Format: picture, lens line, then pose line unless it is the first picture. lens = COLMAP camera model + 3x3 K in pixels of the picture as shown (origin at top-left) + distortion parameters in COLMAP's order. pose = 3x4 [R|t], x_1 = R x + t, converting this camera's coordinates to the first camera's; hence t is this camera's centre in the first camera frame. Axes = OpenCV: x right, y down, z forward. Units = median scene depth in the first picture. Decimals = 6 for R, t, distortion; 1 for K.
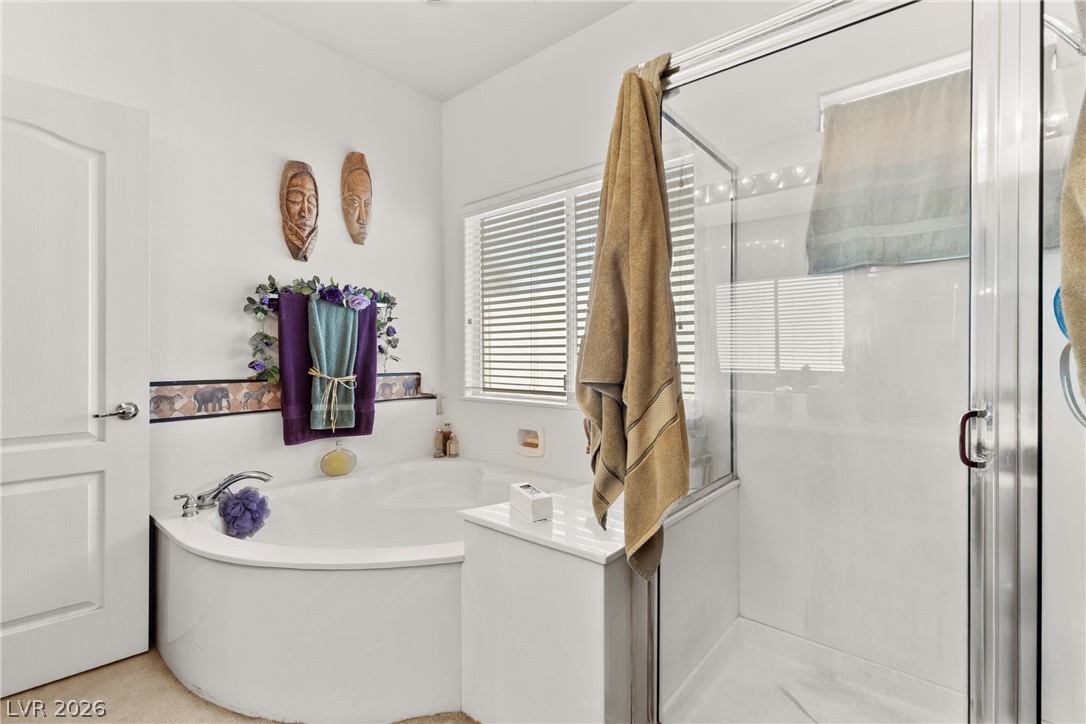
lens RADIAL K [[486.3, 0, 545.1], [0, 486.3, 351.6], [0, 0, 1]] dist [0.007159, -0.002174]
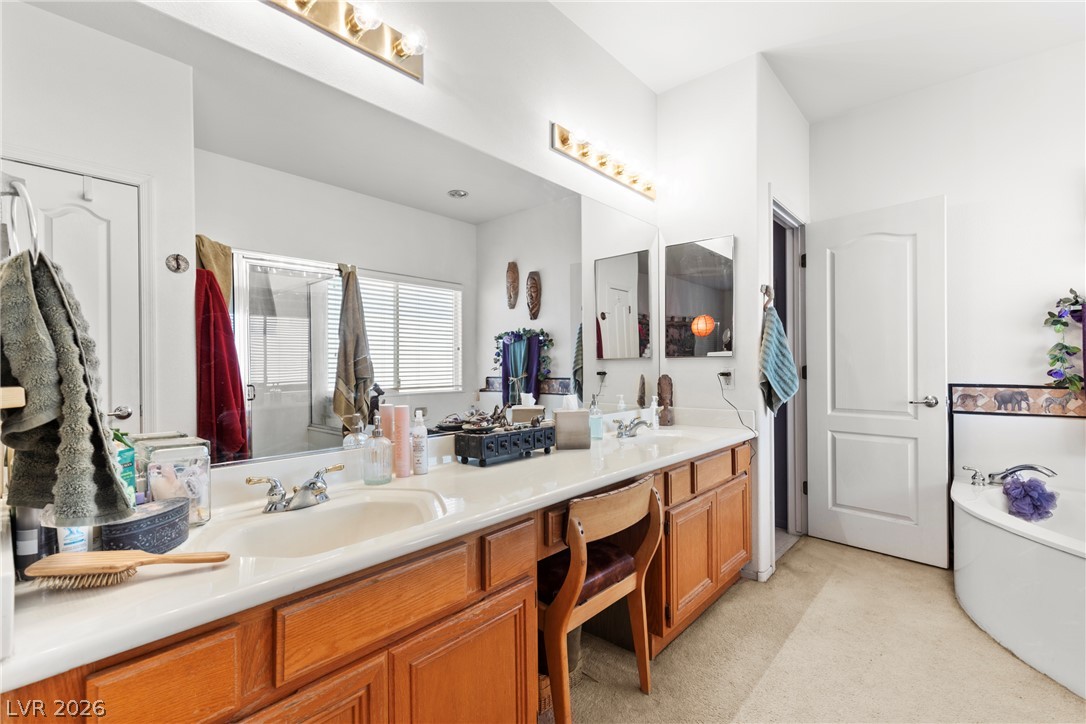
lens RADIAL K [[486.3, 0, 547.1], [0, 486.3, 362.6], [0, 0, 1]] dist [0.007159, -0.002174]
pose [[-0.003271, -0.000256, -0.999995, 0.534356], [0.011074, 0.999939, -0.000292, -0.008786], [0.999933, -0.011074, -0.003268, -0.143269]]
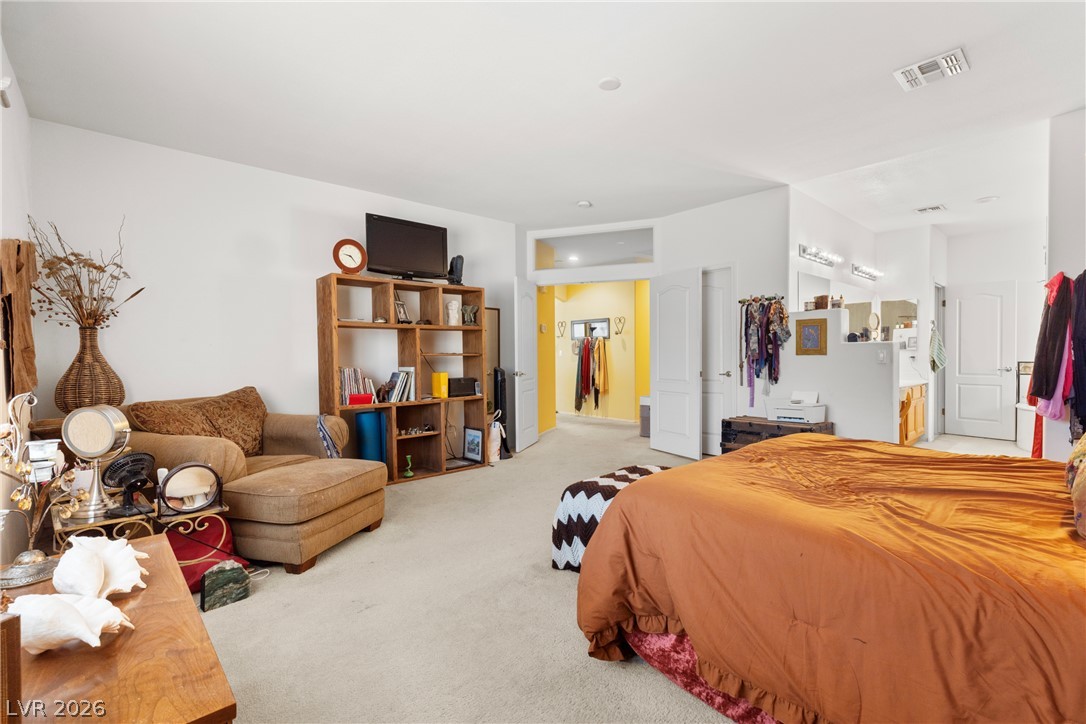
lens RADIAL K [[486.3, 0, 546.3], [0, 486.3, 360.1], [0, 0, 1]] dist [0.007159, -0.002174]
pose [[-0.119006, 0.015139, -0.992778, 2.438375], [0.012964, 0.999822, 0.013693, -0.025254], [0.992809, -0.011241, -0.119181, -1.507372]]
